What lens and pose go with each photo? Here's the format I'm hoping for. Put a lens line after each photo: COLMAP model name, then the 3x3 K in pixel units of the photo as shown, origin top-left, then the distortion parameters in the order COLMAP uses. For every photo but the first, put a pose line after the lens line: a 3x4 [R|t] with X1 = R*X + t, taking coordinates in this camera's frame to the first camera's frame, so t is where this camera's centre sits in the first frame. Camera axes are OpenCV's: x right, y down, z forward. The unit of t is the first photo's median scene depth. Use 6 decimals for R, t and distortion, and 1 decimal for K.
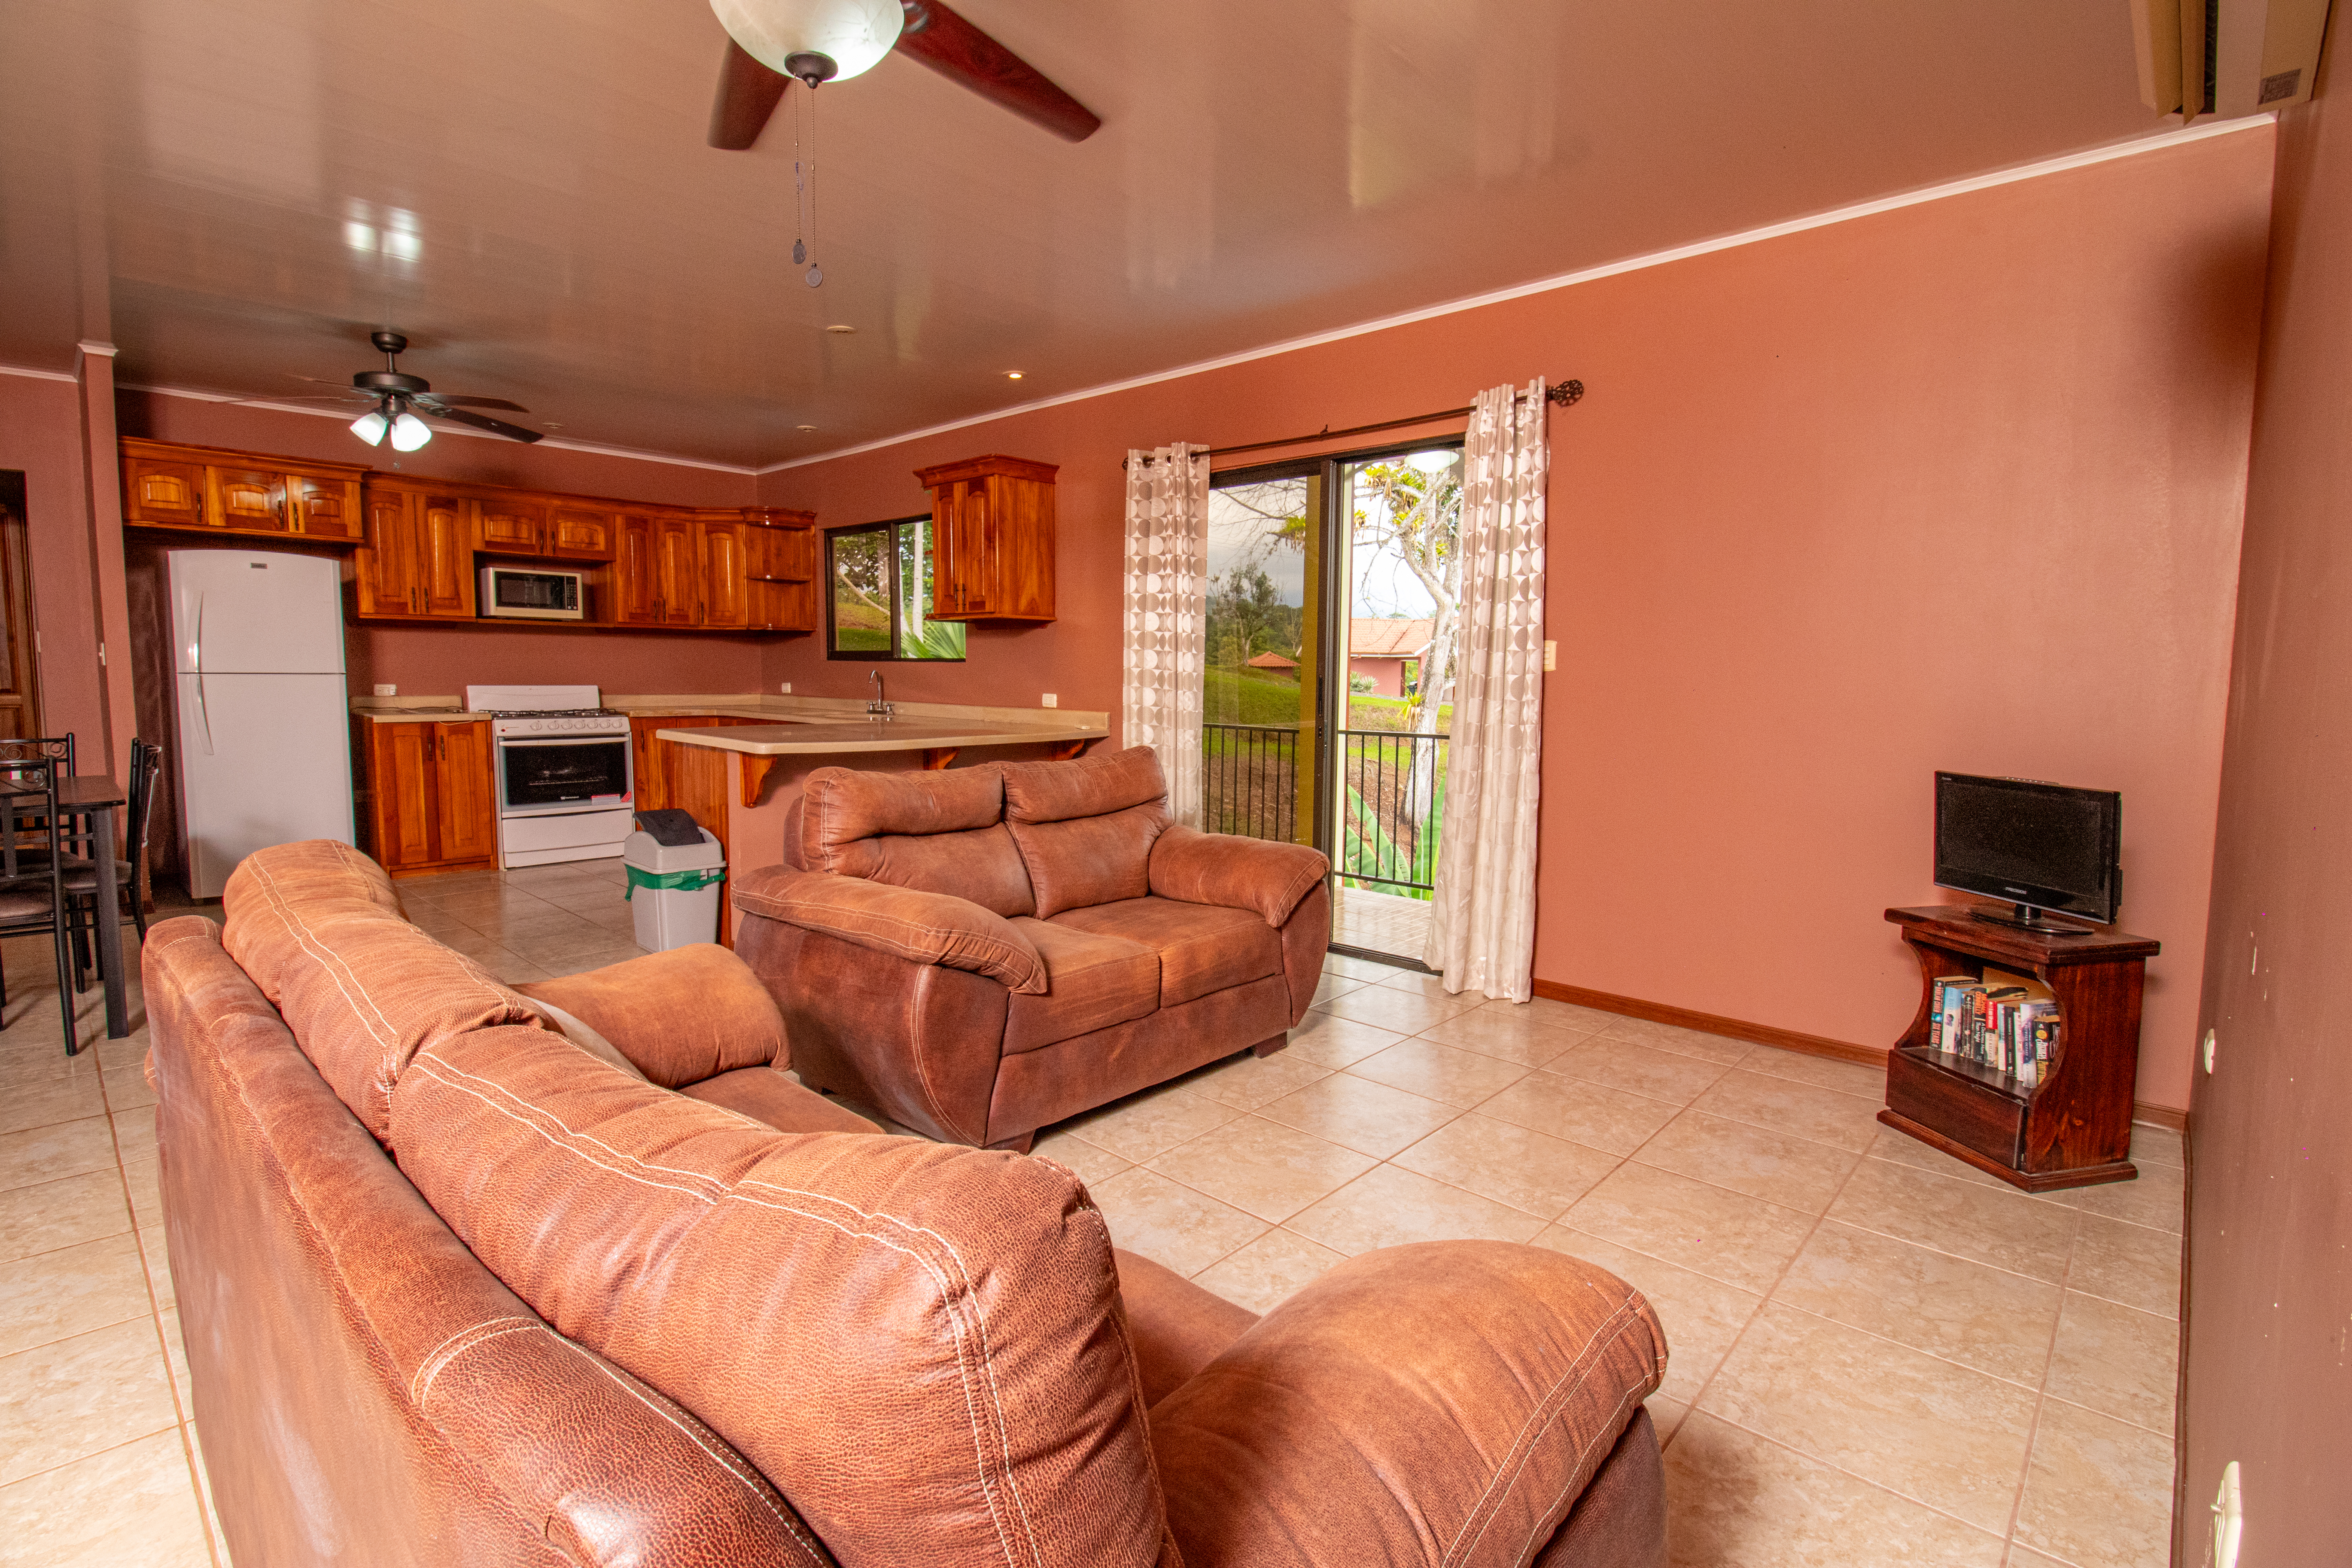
lens RADIAL K [[1089.2, 0, 1178.0], [0, 1089.2, 775.3], [0, 0, 1]] dist [-0.003252, -0.012122]
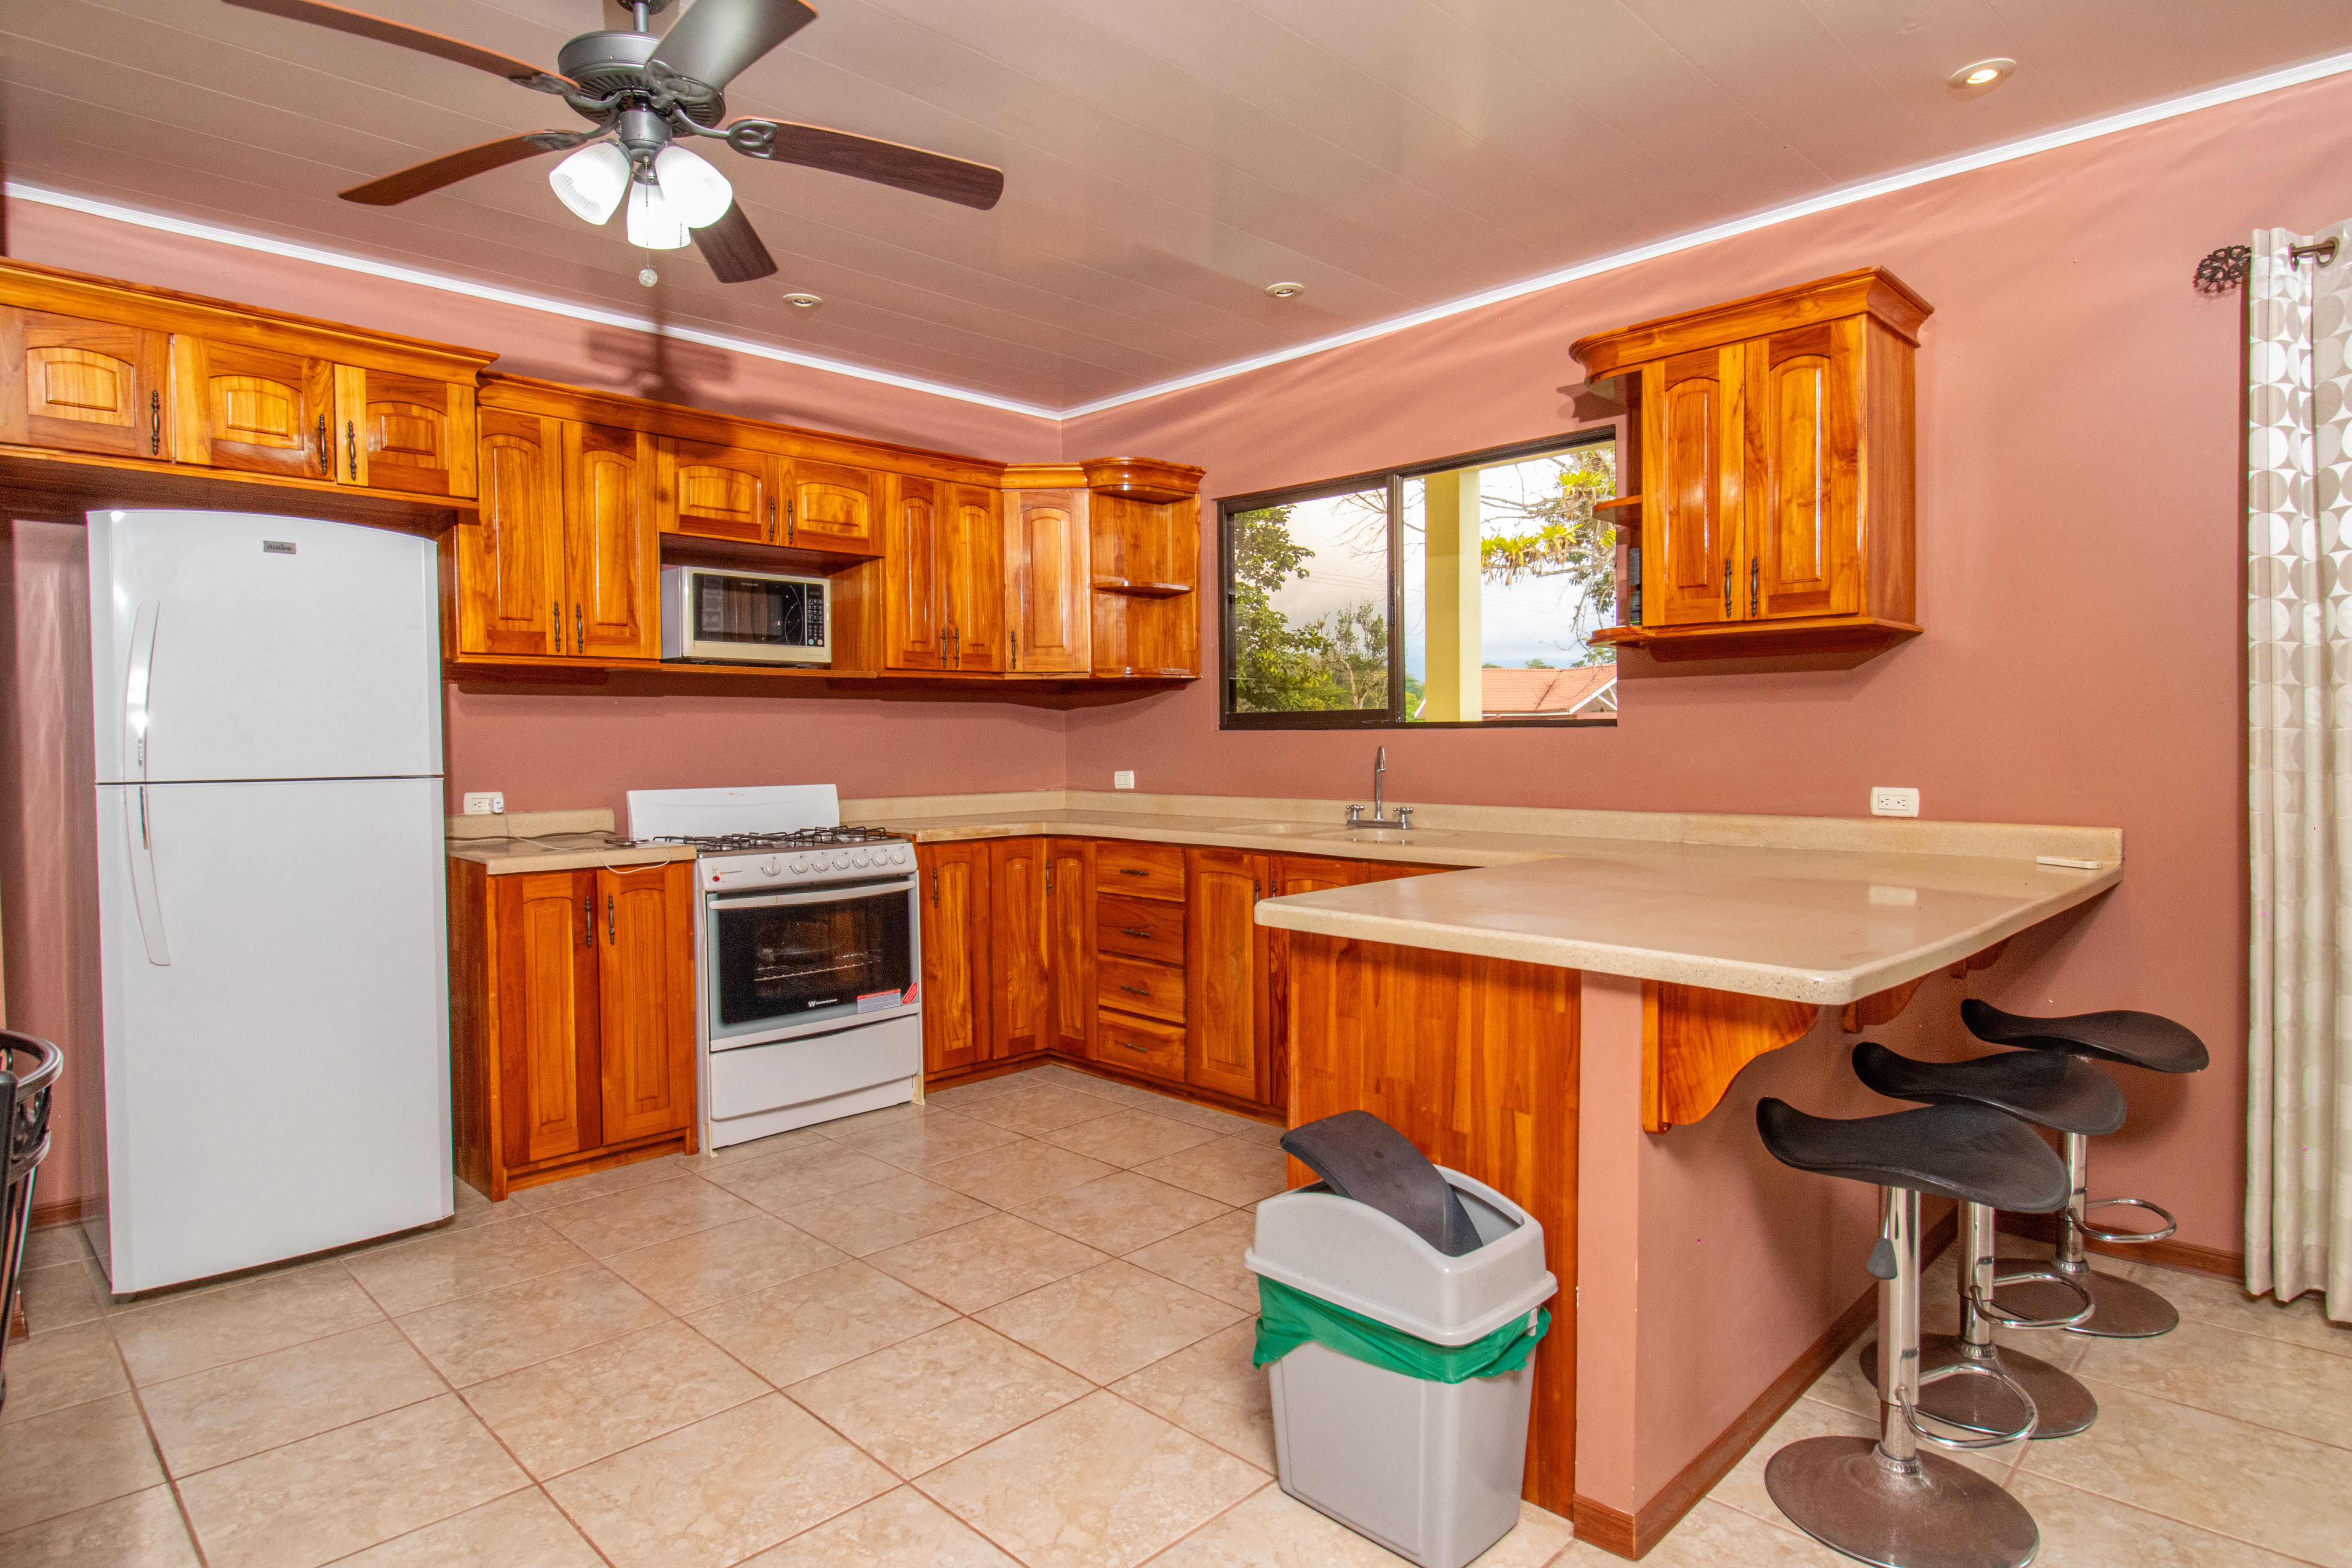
lens RADIAL K [[1292.0, 0, 1177.6], [0, 1292.0, 772.3], [0, 0, 1]] dist [-0.001235, -0.003647]
pose [[0.999088, -0.020815, -0.037271, -0.480055], [0.018157, 0.997361, -0.070294, -0.056092], [0.038636, 0.069554, 0.996830, 0.503783]]
